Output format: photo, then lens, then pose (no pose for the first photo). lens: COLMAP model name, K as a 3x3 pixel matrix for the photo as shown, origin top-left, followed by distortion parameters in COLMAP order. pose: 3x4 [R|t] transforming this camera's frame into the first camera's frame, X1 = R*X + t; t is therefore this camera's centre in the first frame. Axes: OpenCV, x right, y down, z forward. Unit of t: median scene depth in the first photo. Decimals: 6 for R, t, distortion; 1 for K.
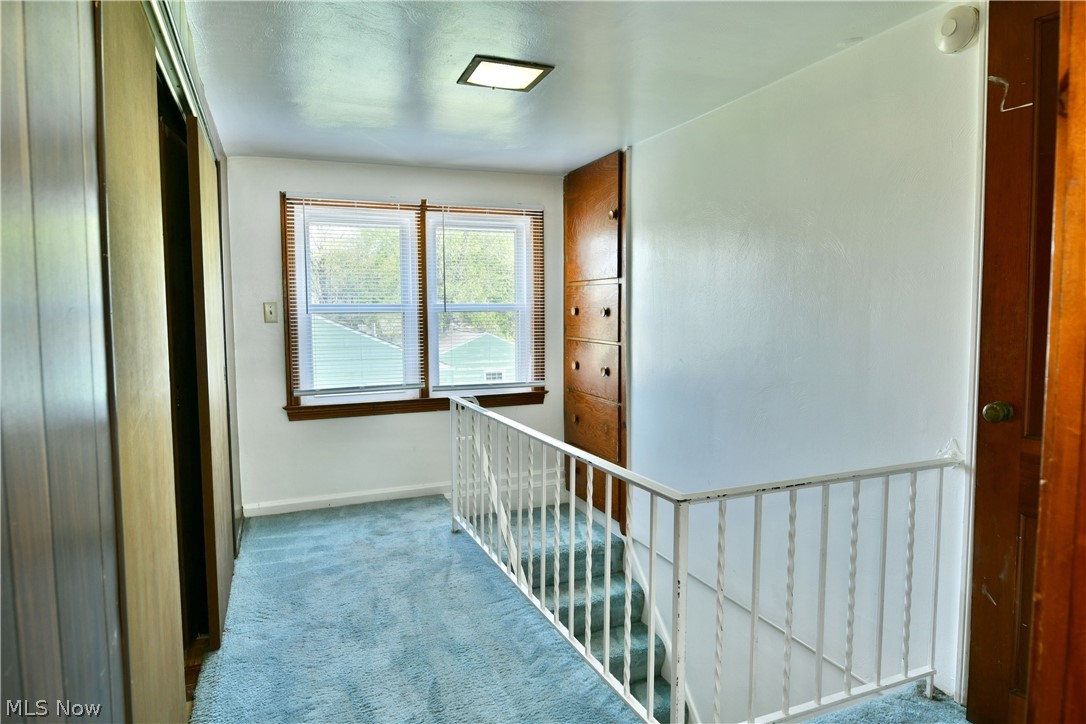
lens RADIAL K [[655.8, 0, 538.2], [0, 655.8, 360.1], [0, 0, 1]] dist [-0.009993, -0.007492]
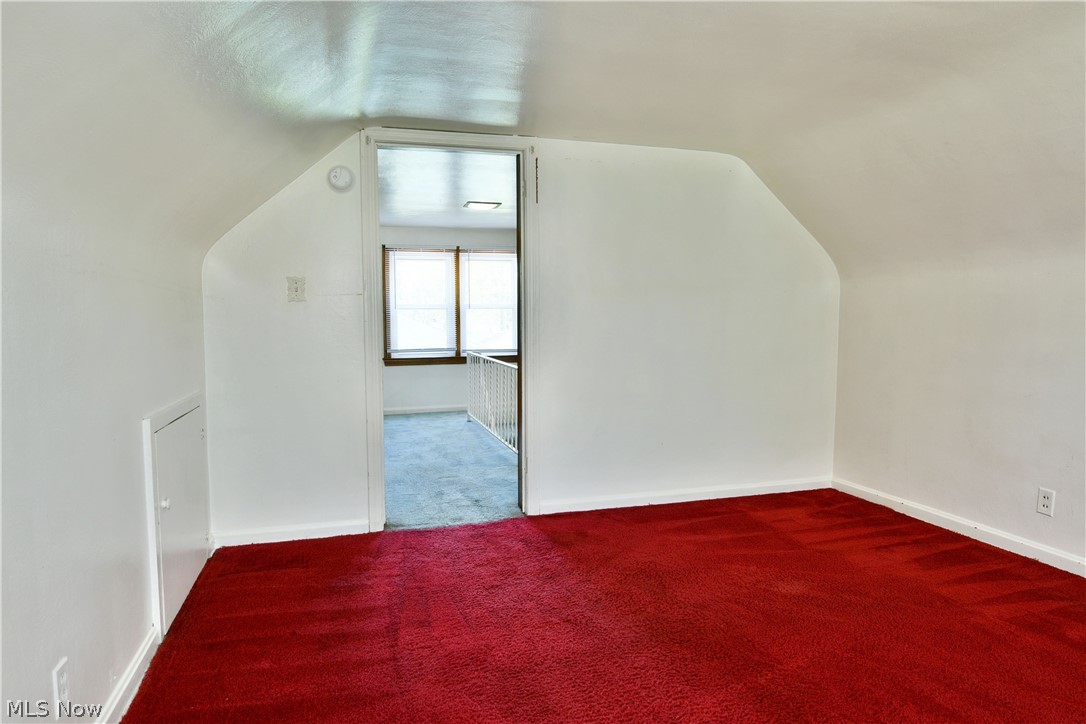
lens RADIAL K [[655.8, 0, 538.2], [0, 655.8, 360.1], [0, 0, 1]] dist [-0.009993, -0.007492]
pose [[0.989448, 0.036663, -0.140170, 0.305466], [-0.027181, 0.997248, 0.068972, -0.063036], [0.142313, -0.064434, 0.987722, -0.765957]]
